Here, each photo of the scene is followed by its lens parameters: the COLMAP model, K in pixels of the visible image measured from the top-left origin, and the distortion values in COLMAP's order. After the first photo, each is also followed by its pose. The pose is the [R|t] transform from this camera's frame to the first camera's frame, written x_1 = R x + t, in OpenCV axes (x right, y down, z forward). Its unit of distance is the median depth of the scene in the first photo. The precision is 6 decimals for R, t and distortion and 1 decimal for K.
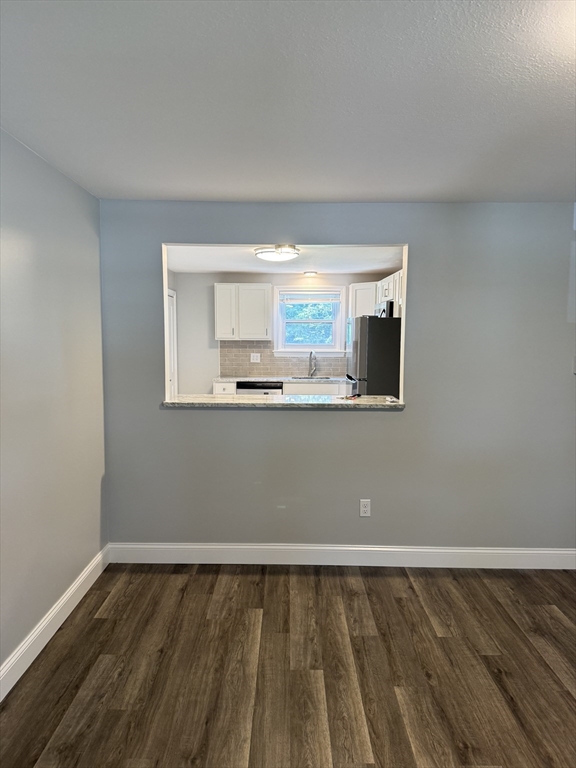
lens RADIAL K [[535.9, 0, 288.0], [0, 535.9, 384.0], [0, 0, 1]] dist [0.041118, -0.039241]
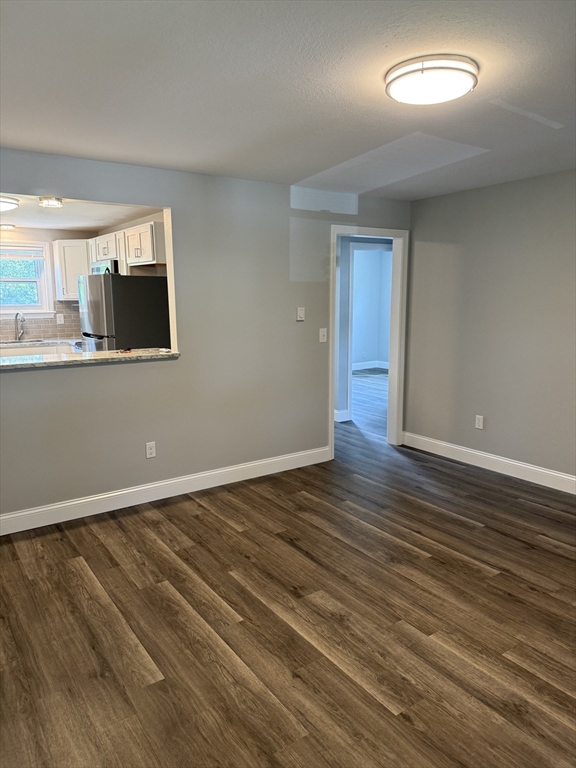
lens RADIAL K [[532.0, 0, 273.5], [0, 532.0, 382.6], [0, 0, 1]] dist [0.051845, -0.080203]
pose [[0.829893, -0.106948, 0.547576, -0.264546], [0.069162, 0.993606, 0.089243, 0.016494], [-0.553620, -0.036191, 0.831983, -0.053608]]
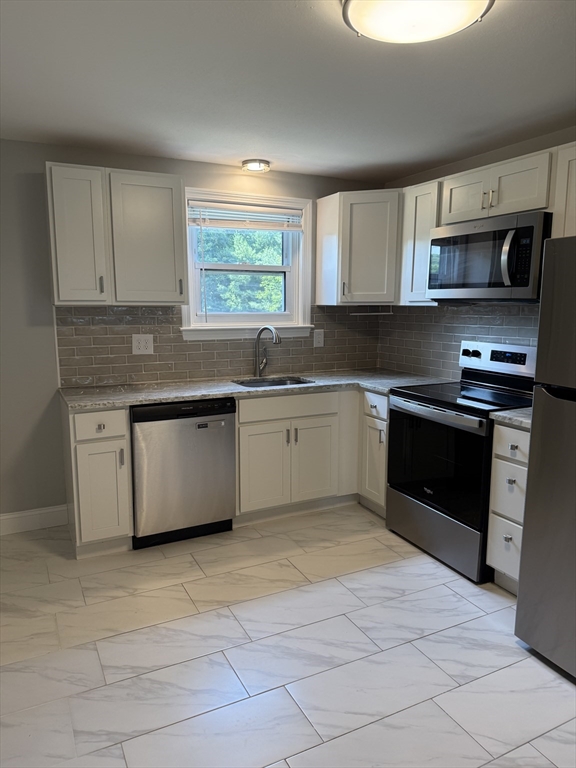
lens RADIAL K [[535.9, 0, 288.0], [0, 535.9, 384.0], [0, 0, 1]] dist [0.041118, -0.039241]
pose [[0.891599, -0.073329, 0.446850, -0.391880], [0.052184, 0.996865, 0.059466, -0.088687], [-0.449810, -0.029701, 0.892631, 1.320074]]
